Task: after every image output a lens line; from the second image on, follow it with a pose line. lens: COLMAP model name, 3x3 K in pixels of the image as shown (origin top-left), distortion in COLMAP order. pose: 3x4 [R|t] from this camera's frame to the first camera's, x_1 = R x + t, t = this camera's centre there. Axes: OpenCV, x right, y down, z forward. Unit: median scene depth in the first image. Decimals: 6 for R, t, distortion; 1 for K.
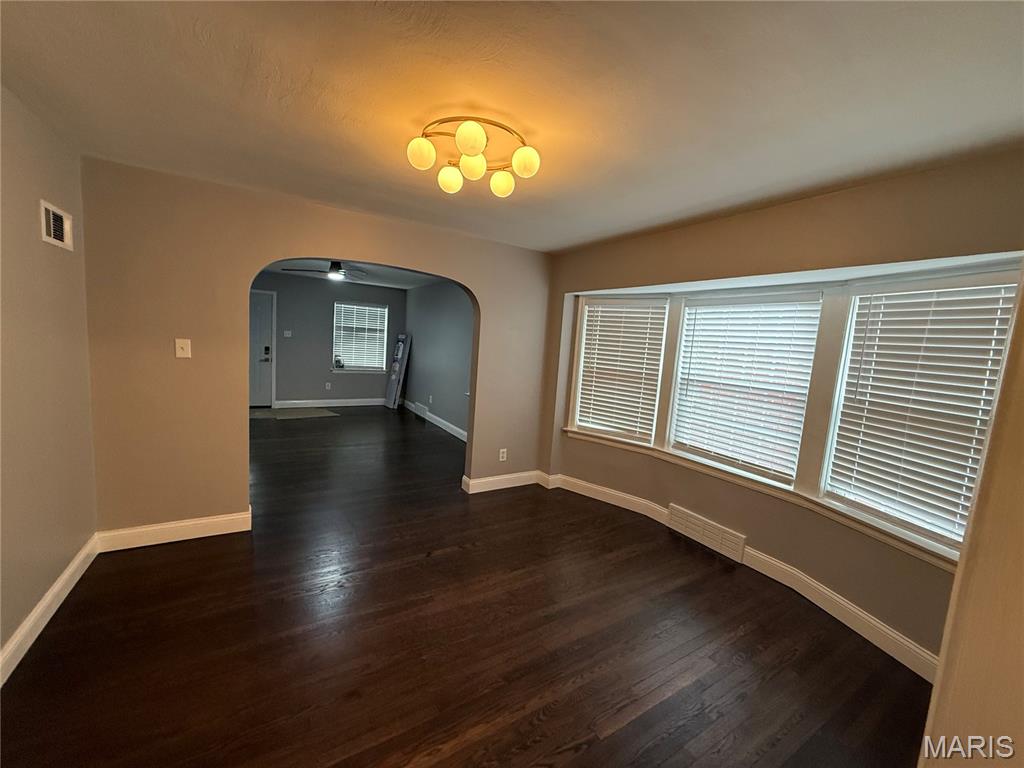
lens RADIAL K [[405.4, 0, 509.4], [0, 405.4, 383.4], [0, 0, 1]] dist [-0.003387, -0.000589]
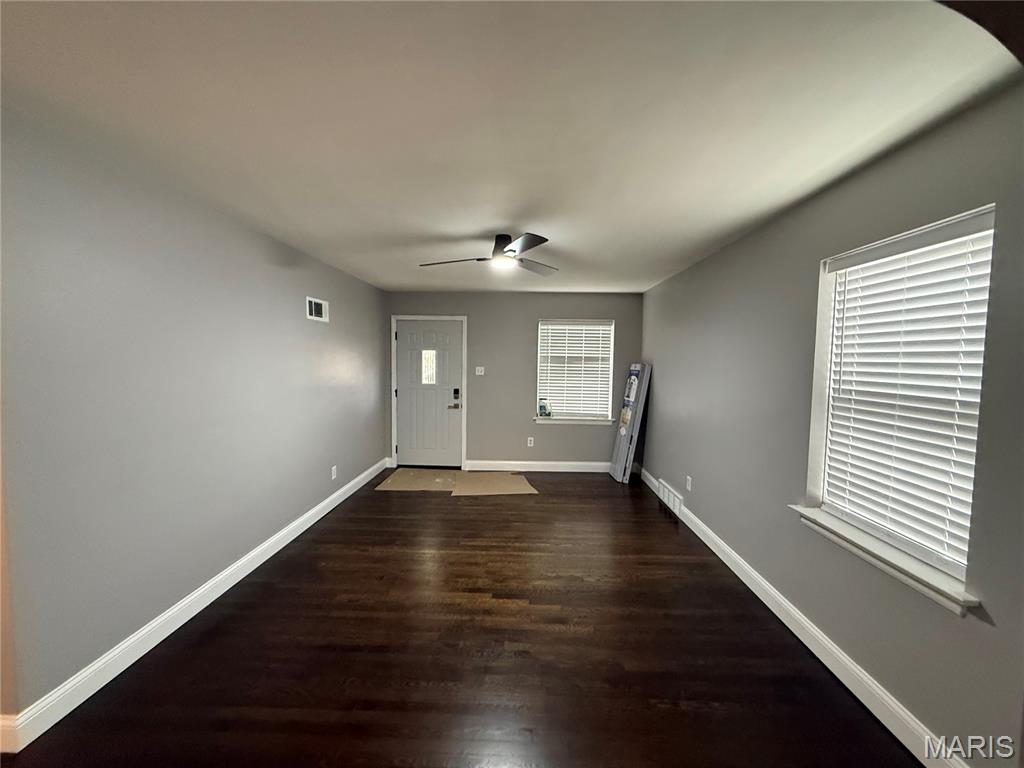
lens RADIAL K [[405.4, 0, 509.4], [0, 405.4, 383.4], [0, 0, 1]] dist [-0.003387, -0.000589]
pose [[0.835788, -0.023696, -0.548541, -0.086086], [-0.012146, 0.998026, -0.061619, -0.049658], [0.548918, 0.058163, 0.833850, 0.375059]]
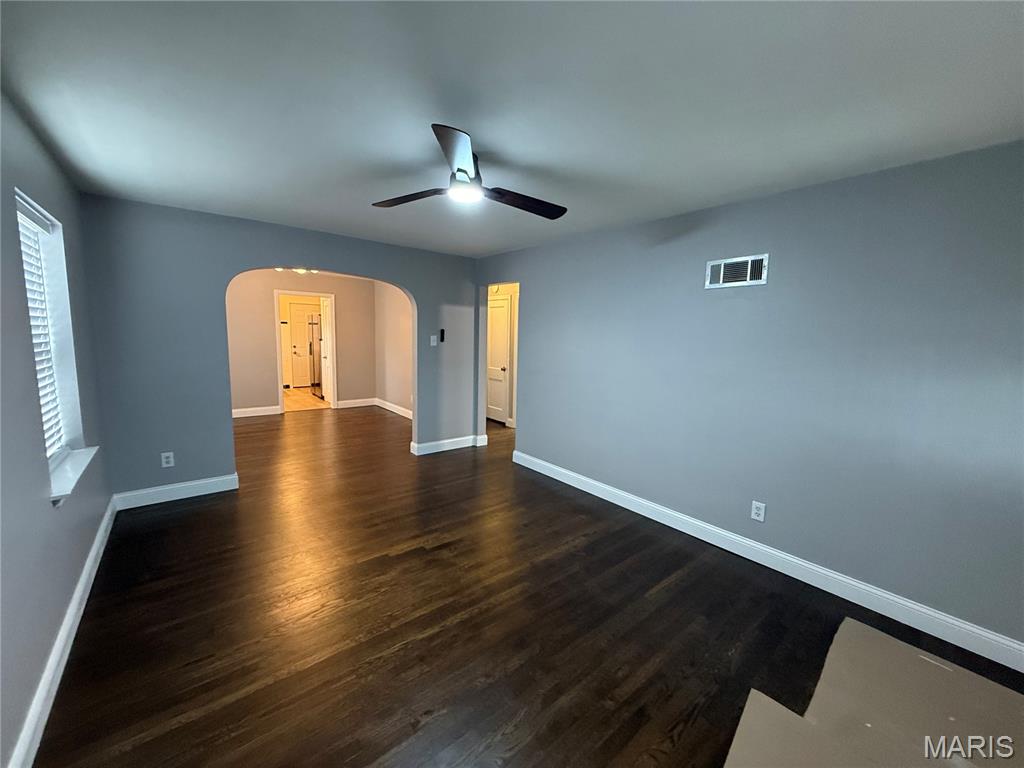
lens RADIAL K [[405.4, 0, 509.4], [0, 405.4, 383.4], [0, 0, 1]] dist [-0.003387, -0.000589]
pose [[-0.985738, -0.077505, -0.149375, -0.322126], [-0.109252, 0.969874, 0.217735, -0.133700], [0.127999, 0.230949, -0.964509, 1.059423]]
